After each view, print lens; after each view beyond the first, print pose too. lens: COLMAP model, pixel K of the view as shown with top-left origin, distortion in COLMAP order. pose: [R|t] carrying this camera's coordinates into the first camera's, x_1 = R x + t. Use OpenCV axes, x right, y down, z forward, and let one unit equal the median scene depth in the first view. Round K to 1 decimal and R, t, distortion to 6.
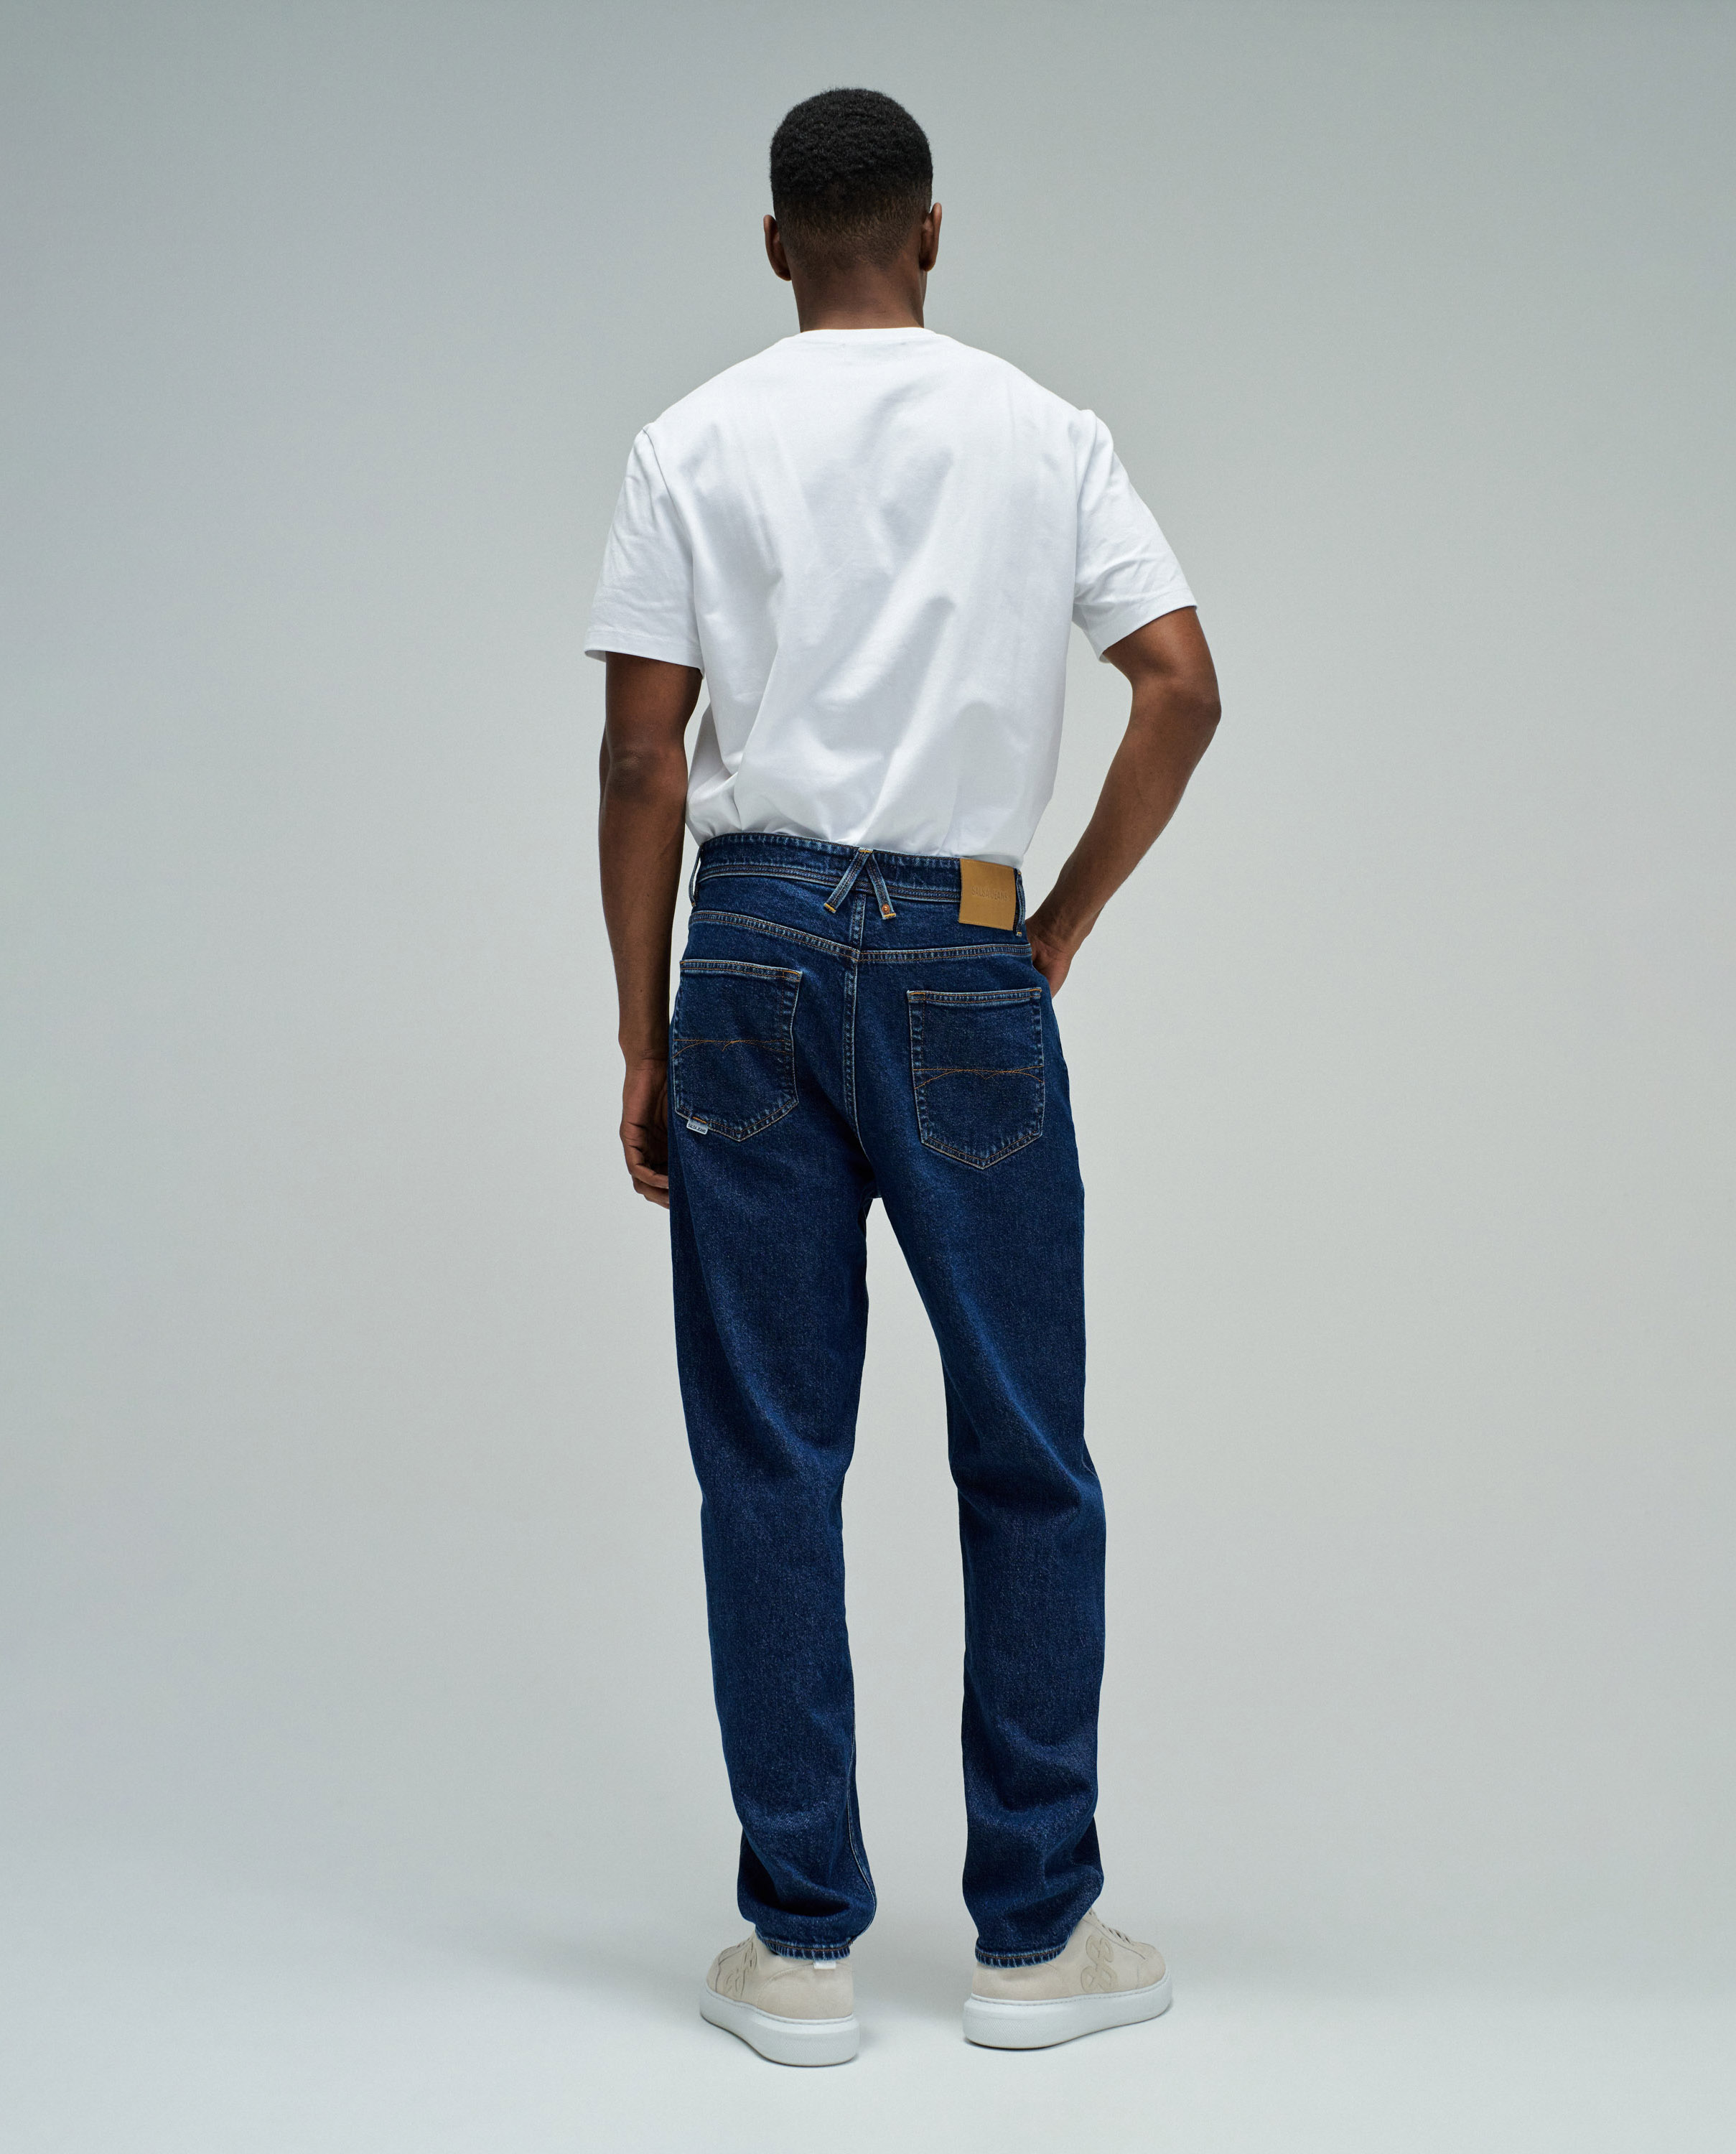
lens RADIAL K [[3351.0, 0, 868.0], [0, 3351.0, 1077.1], [0, 0, 1]] dist [-0.013865, 0.000000]
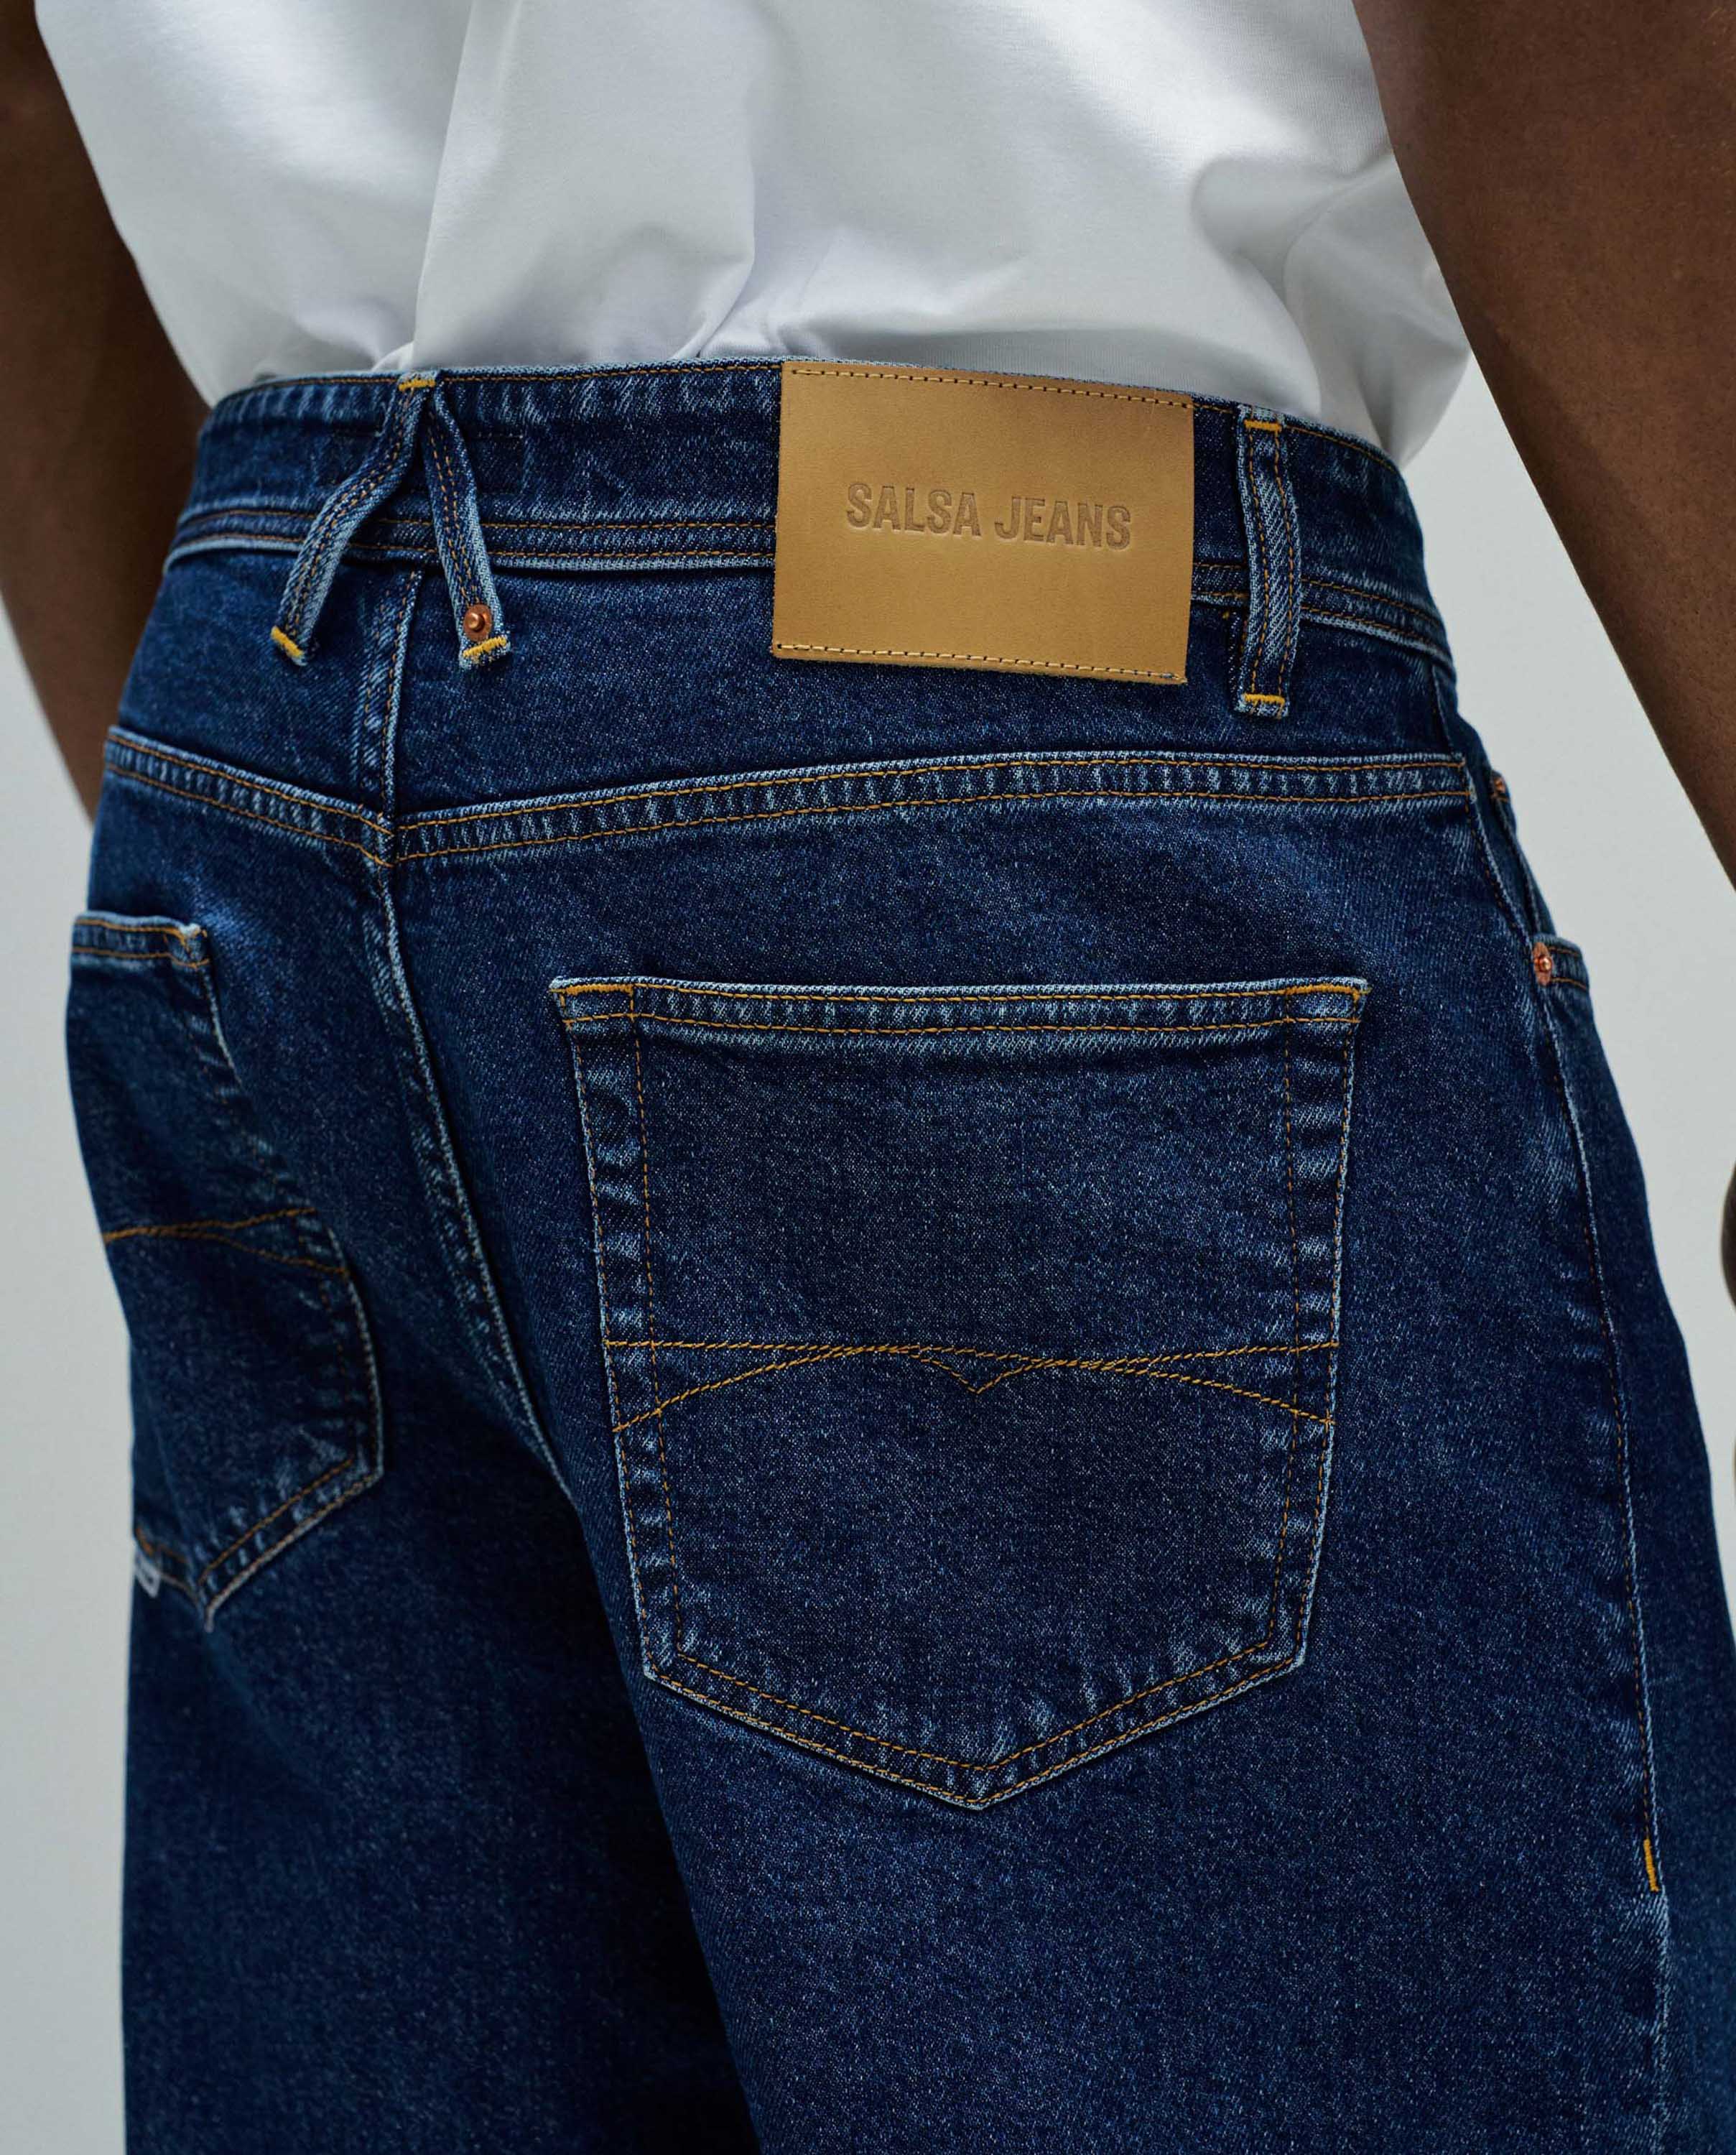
lens RADIAL K [[3352.4, 0, 867.4], [0, 3352.4, 1078.4], [0, 0, 1]] dist [-0.013865, 0.000000]
pose [[0.877979, -0.031616, -0.477654, 0.134236], [-0.018926, 0.994744, -0.100630, 0.002349], [0.478324, 0.097391, 0.872766, 0.816684]]
